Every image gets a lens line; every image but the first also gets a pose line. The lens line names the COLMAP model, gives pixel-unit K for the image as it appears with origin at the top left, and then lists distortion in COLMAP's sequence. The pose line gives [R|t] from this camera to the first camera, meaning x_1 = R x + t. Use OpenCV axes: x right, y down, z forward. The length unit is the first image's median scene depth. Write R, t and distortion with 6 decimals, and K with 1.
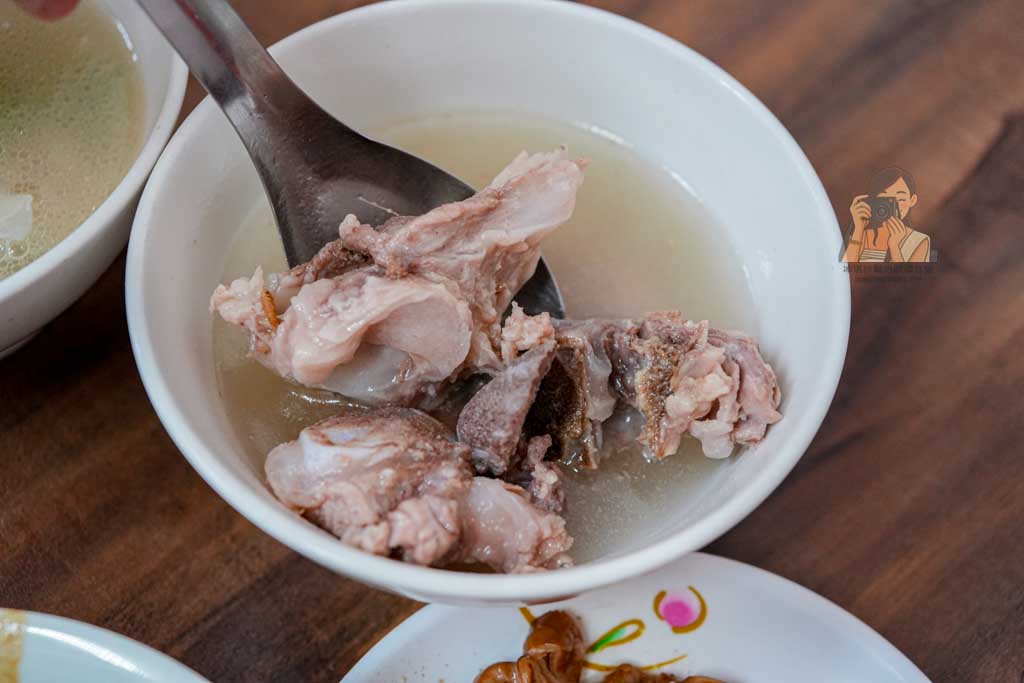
lens RADIAL K [[1441.2, 0, 512.1], [0, 1441.2, 340.9], [0, 0, 1]] dist [-0.003312, 0.000000]
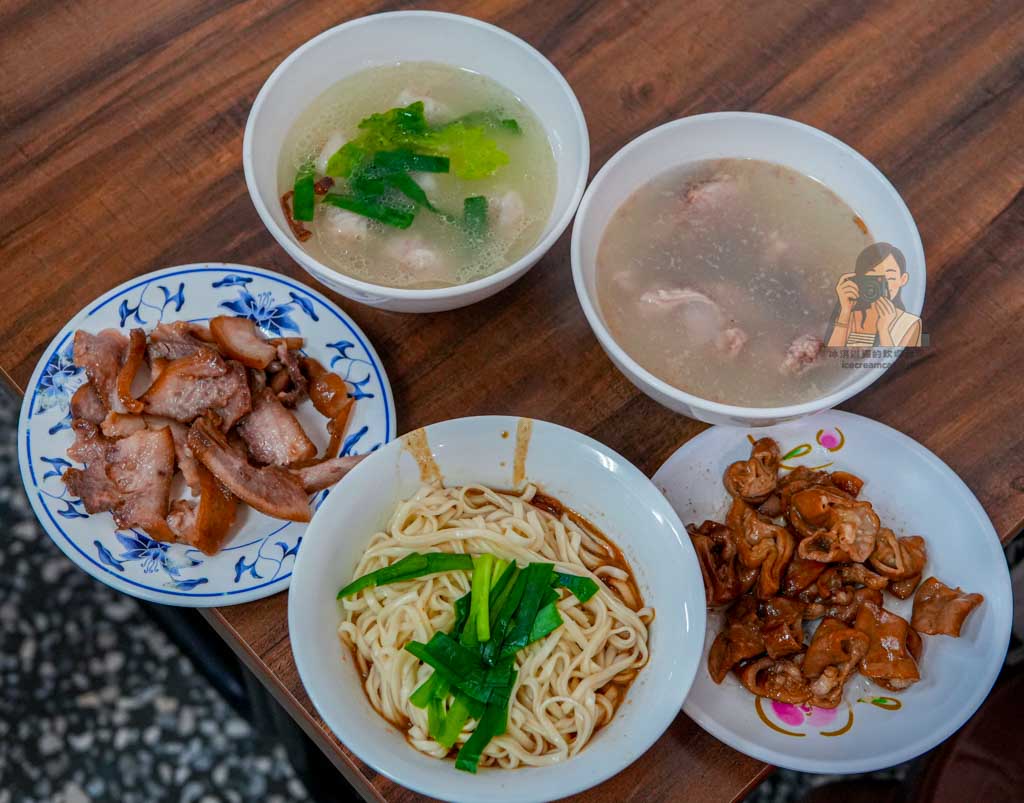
lens RADIAL K [[1678.1, 0, 476.1], [0, 1678.1, 398.2], [0, 0, 1]] dist [-0.001630, 0.000000]
pose [[0.997725, 0.034336, -0.058020, -0.220831], [-0.029669, 0.996395, 0.079477, -0.033060], [0.060539, -0.077575, 0.995147, -1.219215]]
